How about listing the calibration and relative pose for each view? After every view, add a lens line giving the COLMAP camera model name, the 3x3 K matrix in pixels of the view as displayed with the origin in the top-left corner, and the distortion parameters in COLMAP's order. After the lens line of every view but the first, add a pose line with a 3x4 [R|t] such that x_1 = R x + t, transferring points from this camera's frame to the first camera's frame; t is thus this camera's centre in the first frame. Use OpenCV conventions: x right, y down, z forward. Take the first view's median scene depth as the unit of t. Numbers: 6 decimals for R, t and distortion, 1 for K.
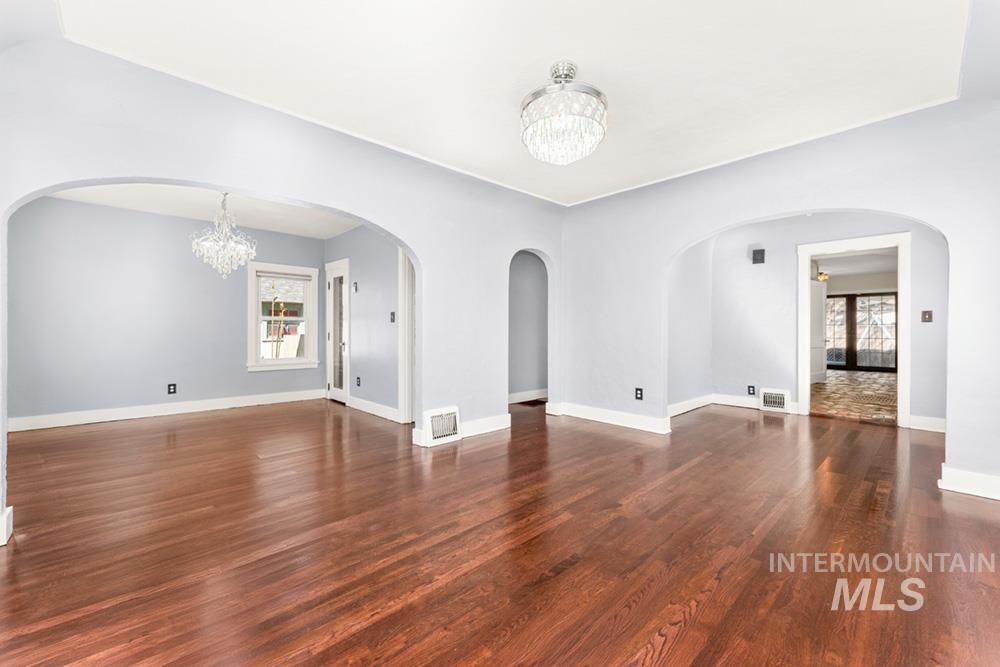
lens RADIAL K [[405.4, 0, 500.5], [0, 405.4, 328.7], [0, 0, 1]] dist [-0.000641, 0.000549]
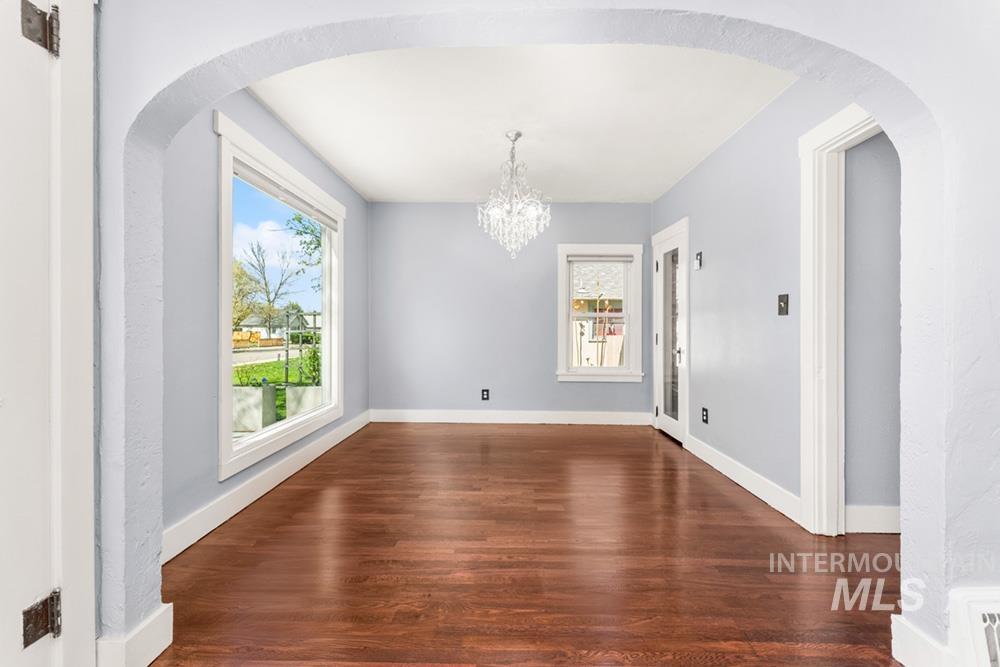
lens RADIAL K [[405.4, 0, 501.1], [0, 405.4, 329.5], [0, 0, 1]] dist [-0.000641, 0.000549]
pose [[0.719185, 0.002369, -0.694814, -0.132056], [-0.000342, 0.999995, 0.003056, 0.000256], [0.694818, -0.001960, 0.719183, 0.313162]]
